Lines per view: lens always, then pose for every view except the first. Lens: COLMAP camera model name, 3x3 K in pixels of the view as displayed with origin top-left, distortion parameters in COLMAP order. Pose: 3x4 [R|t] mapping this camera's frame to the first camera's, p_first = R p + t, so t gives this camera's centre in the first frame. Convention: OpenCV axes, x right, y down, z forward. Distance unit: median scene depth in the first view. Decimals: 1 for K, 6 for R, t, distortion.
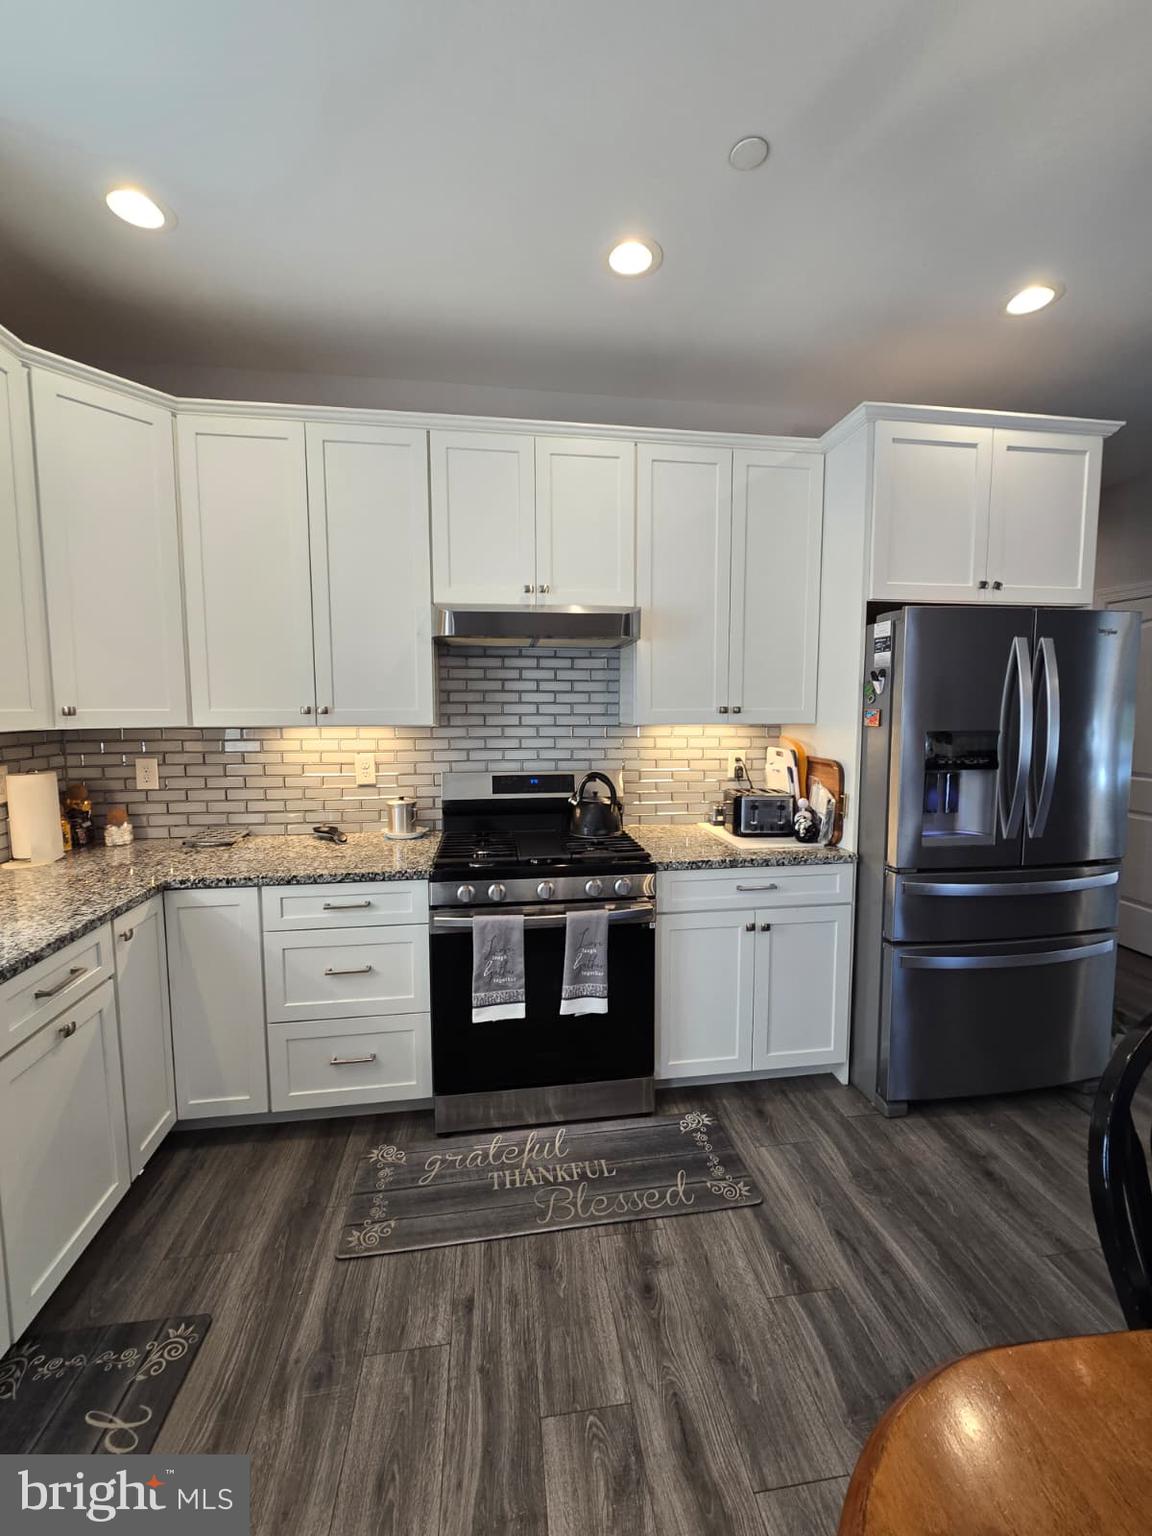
lens RADIAL K [[636.9, 0, 584.0], [0, 636.9, 761.8], [0, 0, 1]] dist [-0.006845, 0.002226]
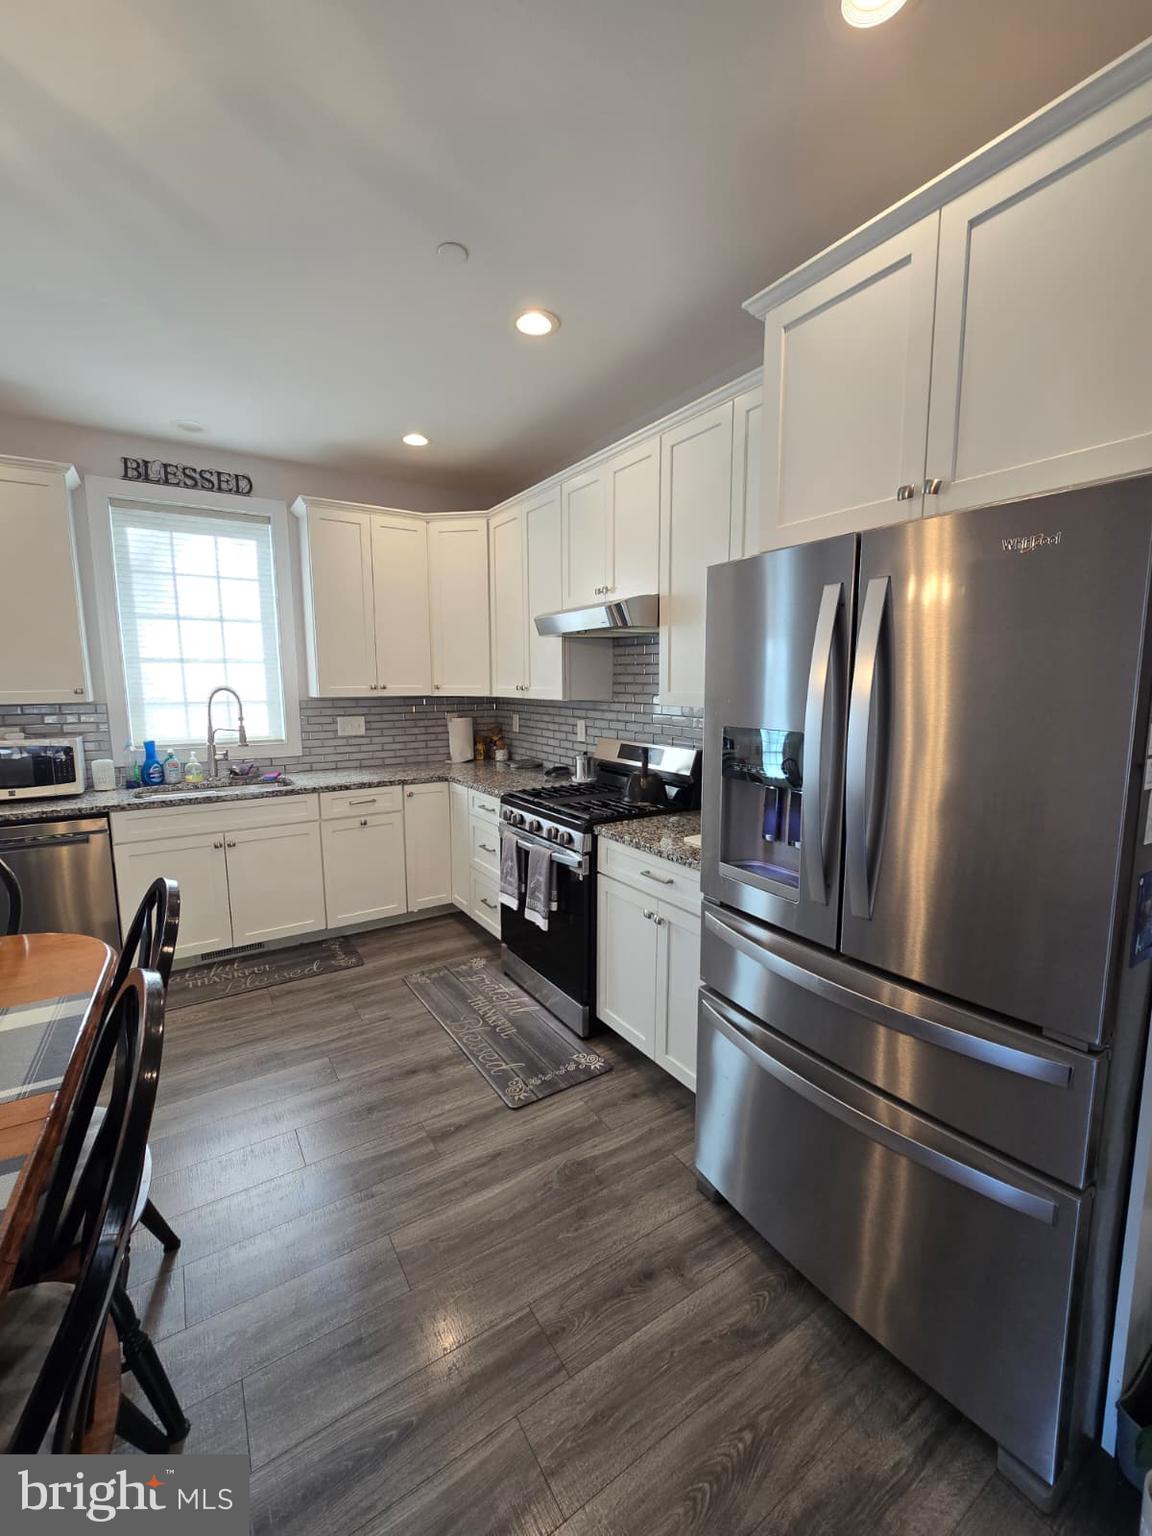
lens RADIAL K [[636.9, 0, 587.3], [0, 636.9, 762.2], [0, 0, 1]] dist [-0.006845, 0.002226]
pose [[0.418321, 0.118083, -0.900591, 1.096912], [-0.080813, 0.992420, 0.092586, -0.058528], [0.904697, 0.034049, 0.424693, 0.493253]]
